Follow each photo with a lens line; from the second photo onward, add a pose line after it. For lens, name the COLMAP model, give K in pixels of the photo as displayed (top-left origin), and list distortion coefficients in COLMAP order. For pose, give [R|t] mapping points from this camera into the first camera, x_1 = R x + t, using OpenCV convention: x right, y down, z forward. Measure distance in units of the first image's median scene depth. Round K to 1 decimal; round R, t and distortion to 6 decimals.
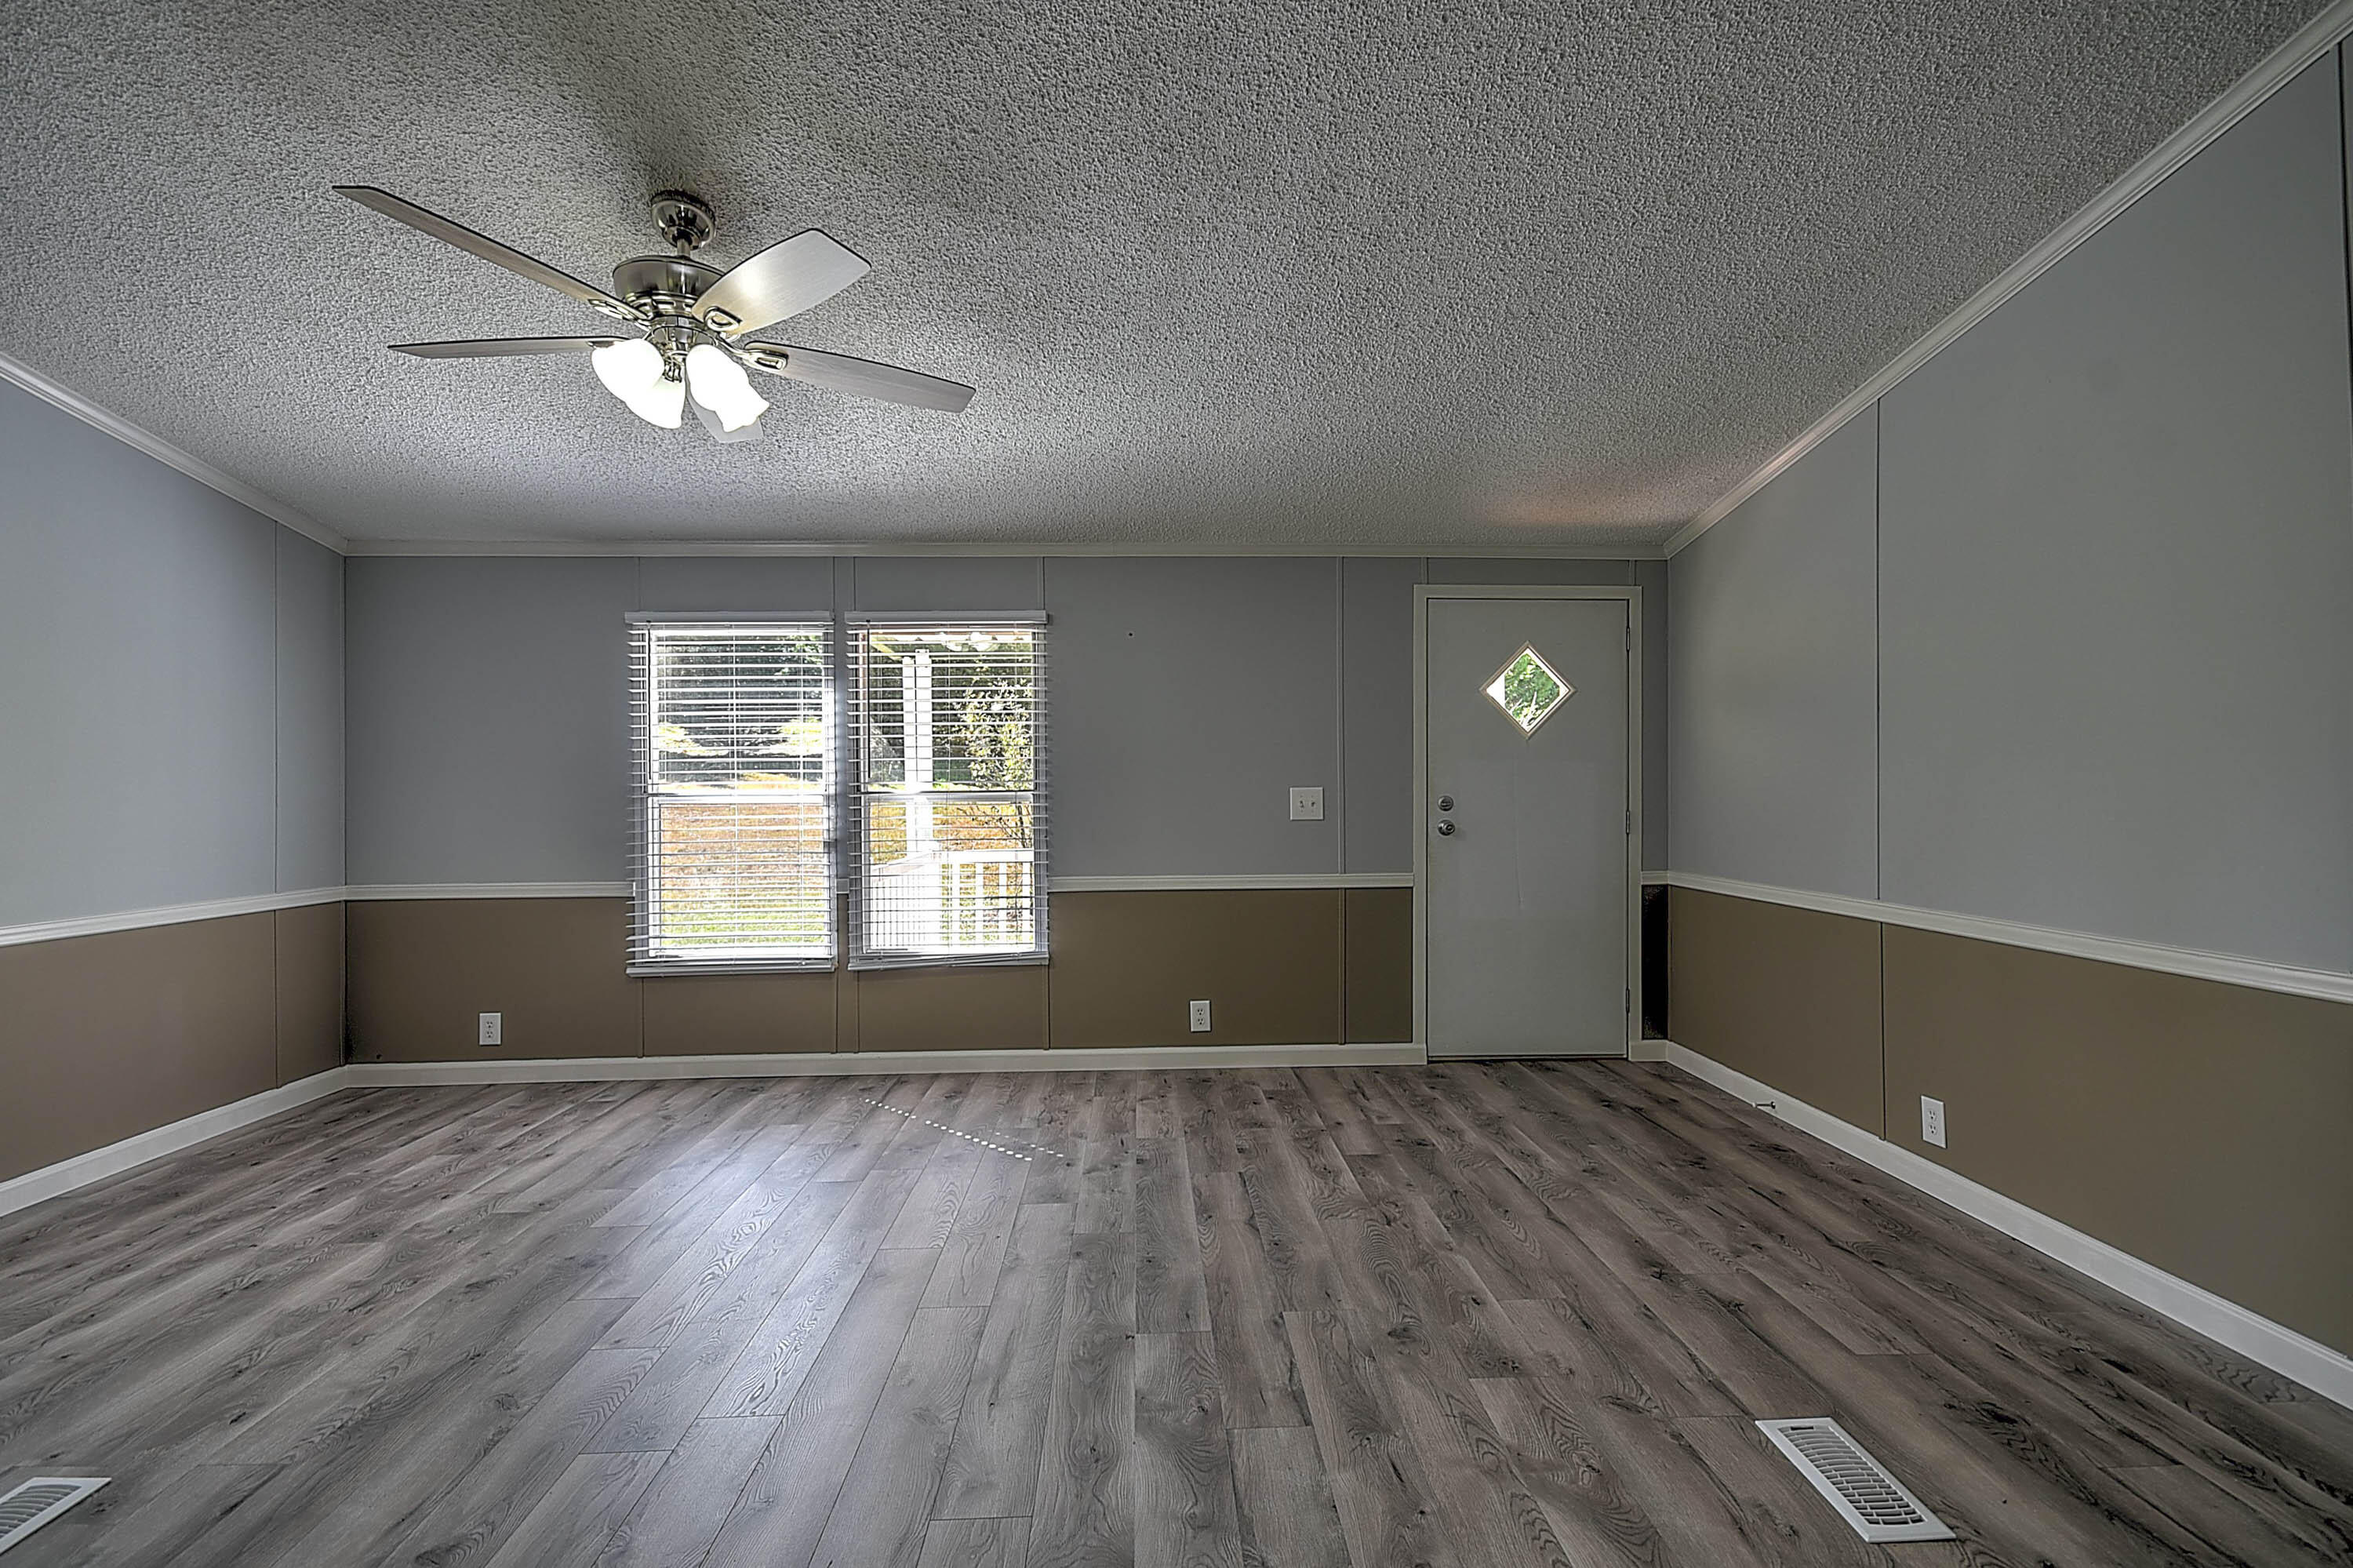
lens RADIAL K [[1039.3, 0, 1167.9], [0, 1039.3, 781.9], [0, 0, 1]] dist [0.016925, -0.008137]
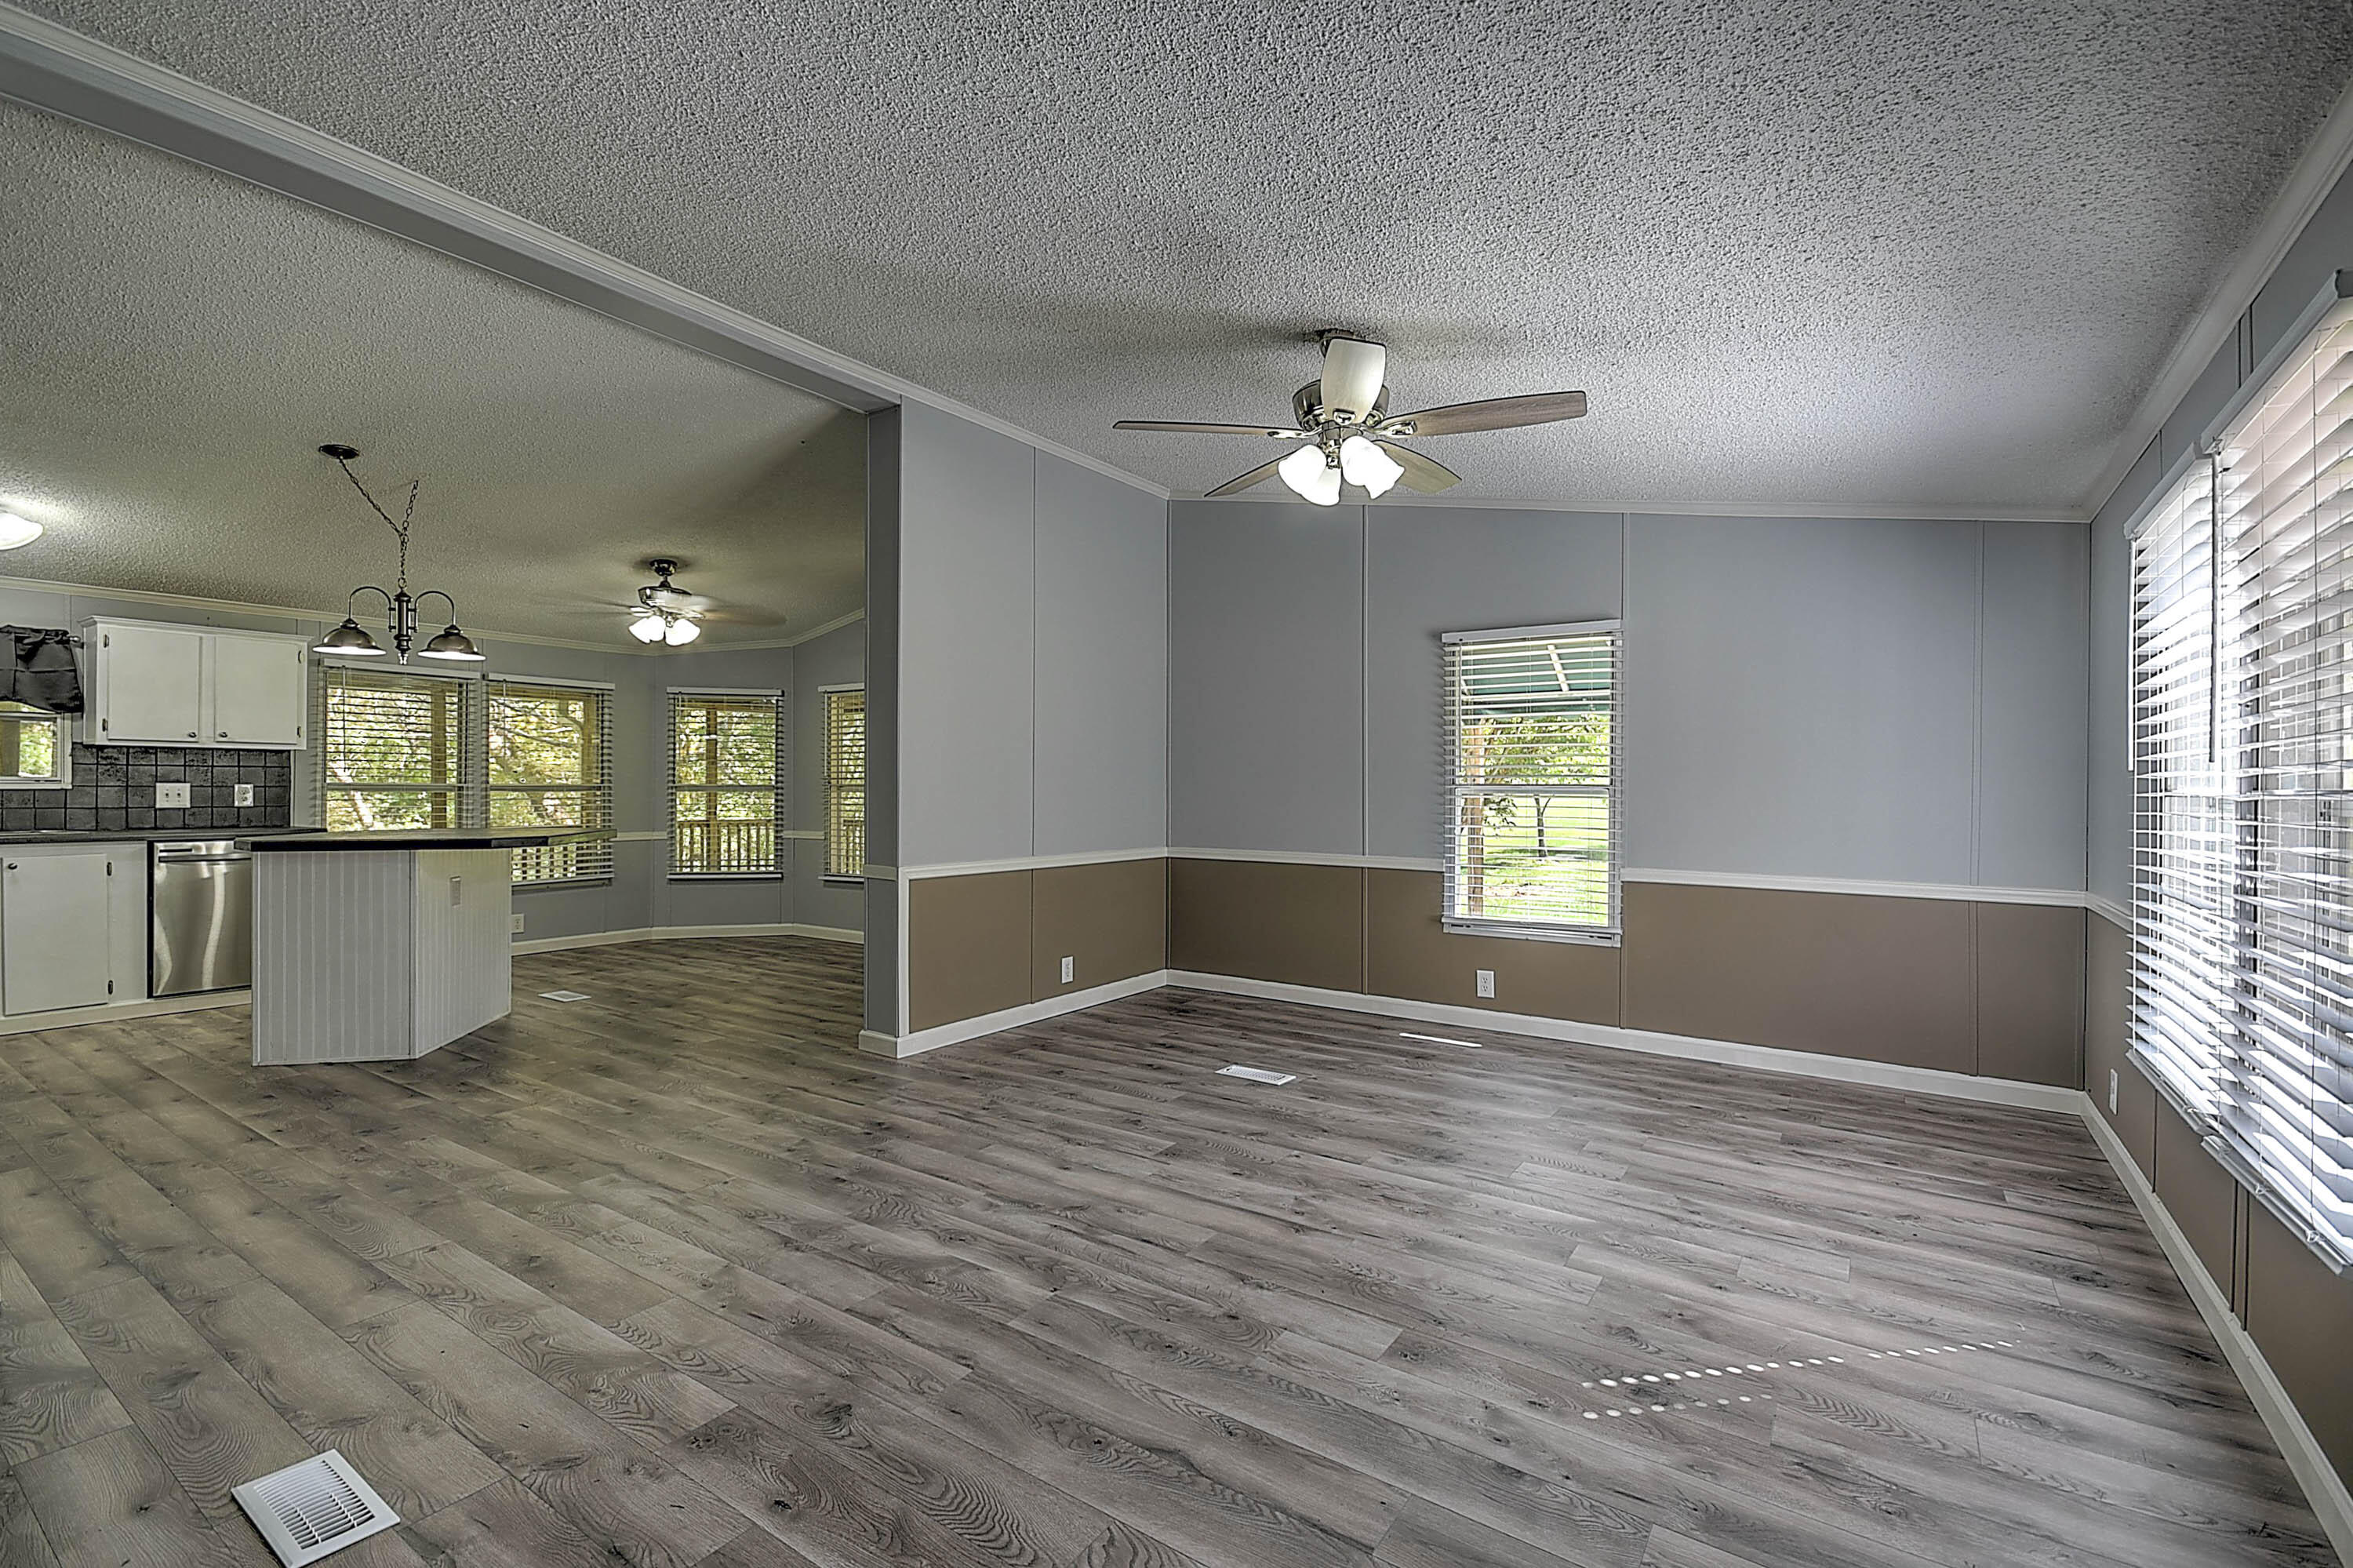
lens RADIAL K [[1039.3, 0, 1191.6], [0, 1039.3, 794.0], [0, 0, 1]] dist [0.016925, -0.008137]
pose [[-0.589180, 0.008737, -0.807955, 0.523631], [0.003587, 0.999960, 0.008198, 0.007693], [0.807994, 0.001932, -0.589187, 1.226105]]
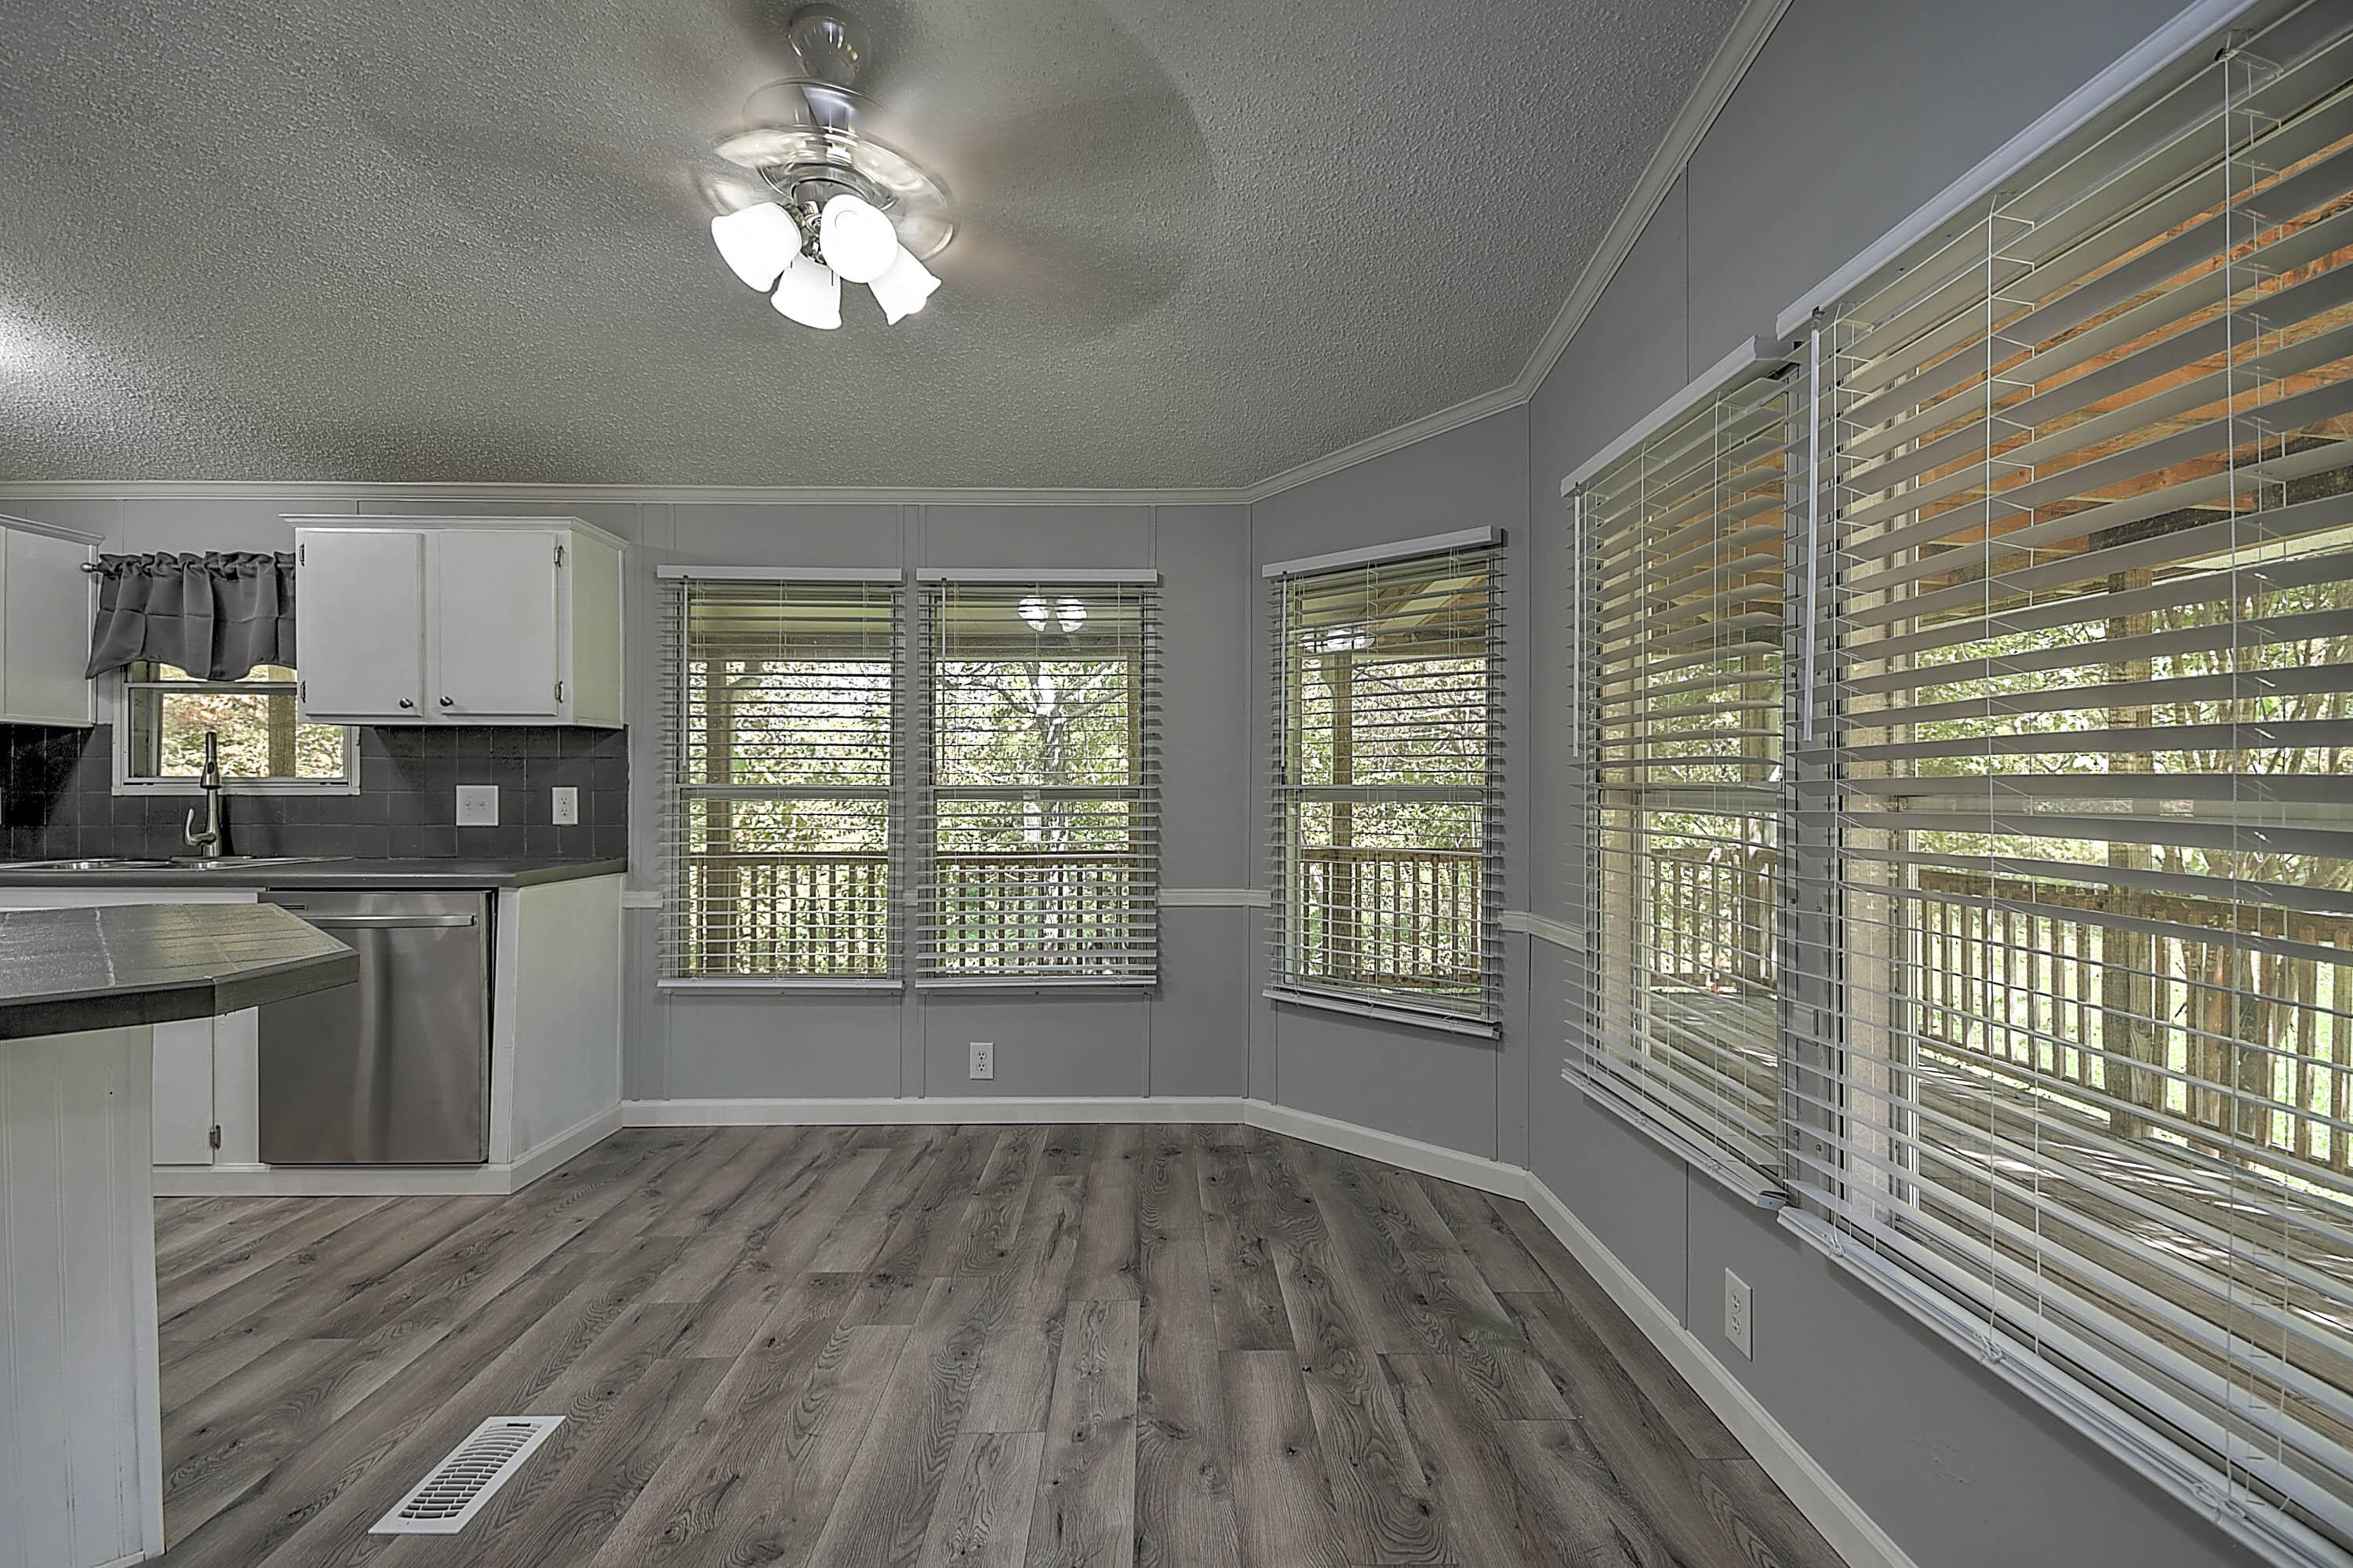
lens RADIAL K [[1039.3, 0, 1156.3], [0, 1039.3, 777.8], [0, 0, 1]] dist [0.016925, -0.008137]
pose [[-0.999589, 0.005537, 0.028141, -0.683022], [0.005233, 0.999927, -0.010873, 0.004373], [-0.028199, -0.010722, -0.999545, -0.160855]]
